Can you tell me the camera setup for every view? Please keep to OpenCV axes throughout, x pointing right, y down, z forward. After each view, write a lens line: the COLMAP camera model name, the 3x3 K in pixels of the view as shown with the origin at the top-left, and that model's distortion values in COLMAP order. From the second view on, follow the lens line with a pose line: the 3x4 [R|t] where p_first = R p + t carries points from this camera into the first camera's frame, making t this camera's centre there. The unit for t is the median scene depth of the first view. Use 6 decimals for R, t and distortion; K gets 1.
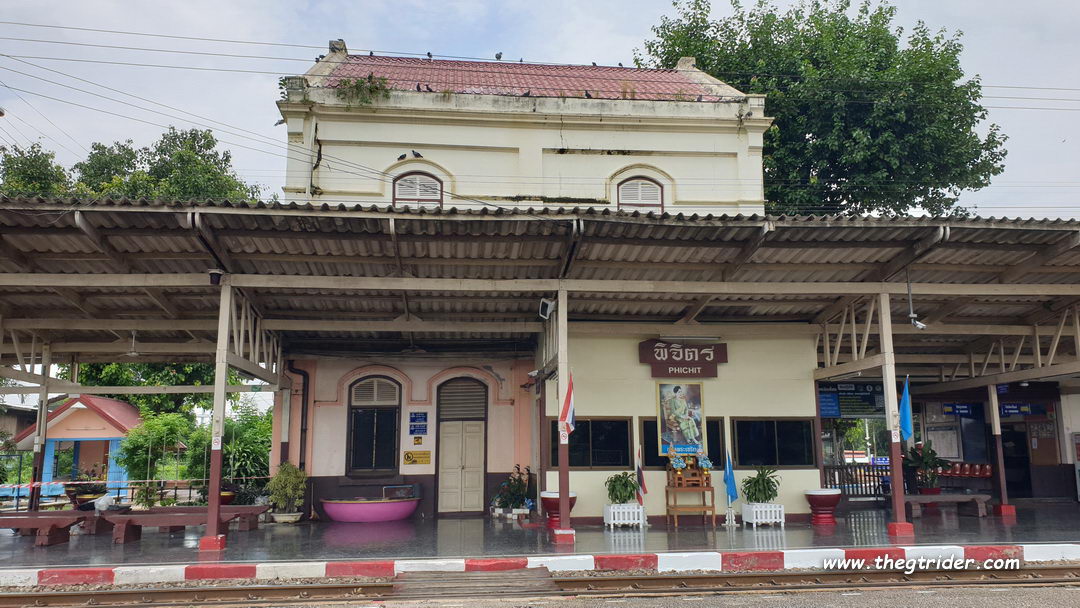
lens RADIAL K [[858.9, 0, 536.2], [0, 858.9, 310.3], [0, 0, 1]] dist [0.003277, 0.005090]
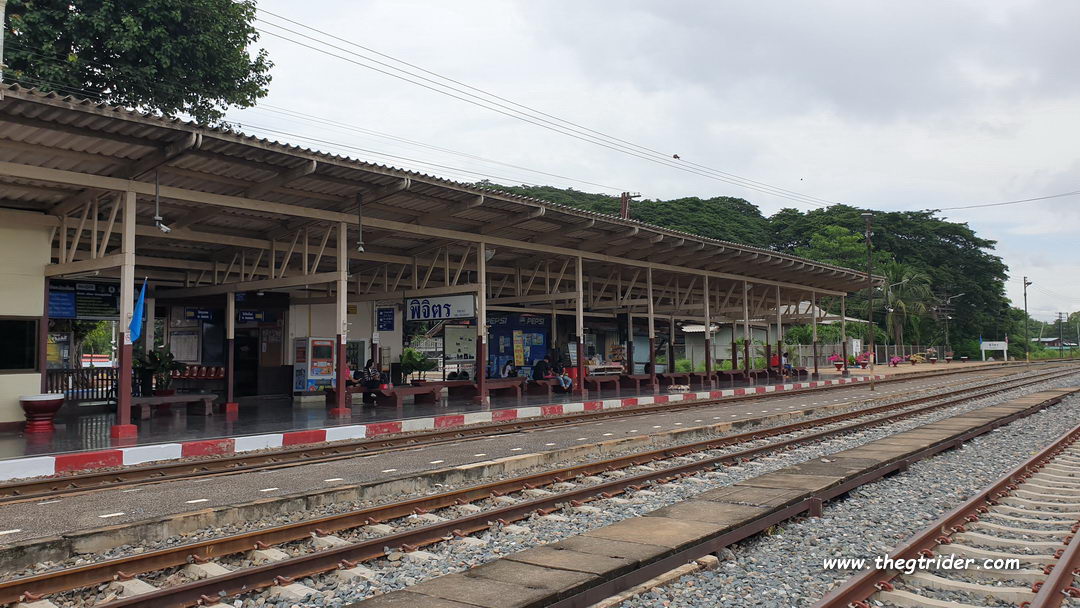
lens RADIAL K [[858.9, 0, 536.2], [0, 858.9, 310.3], [0, 0, 1]] dist [0.003277, 0.005090]
pose [[0.682300, 0.037200, 0.730125, 0.012344], [-0.117293, 0.991337, 0.059101, 0.001327], [-0.721602, -0.125963, 0.680753, 0.000472]]
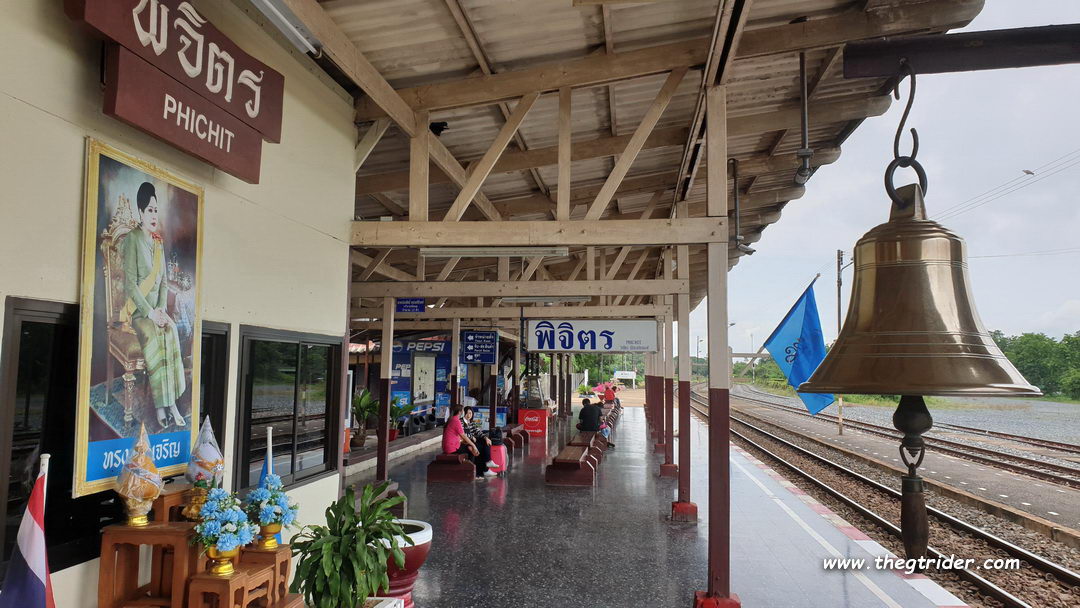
lens RADIAL K [[858.9, 0, 536.2], [0, 858.9, 310.3], [0, 0, 1]] dist [0.003277, 0.005090]
pose [[0.212205, 0.080319, 0.973919, -0.034945], [-0.178343, 0.983062, -0.042214, 0.106126], [-0.960814, -0.164733, 0.222935, 0.788601]]
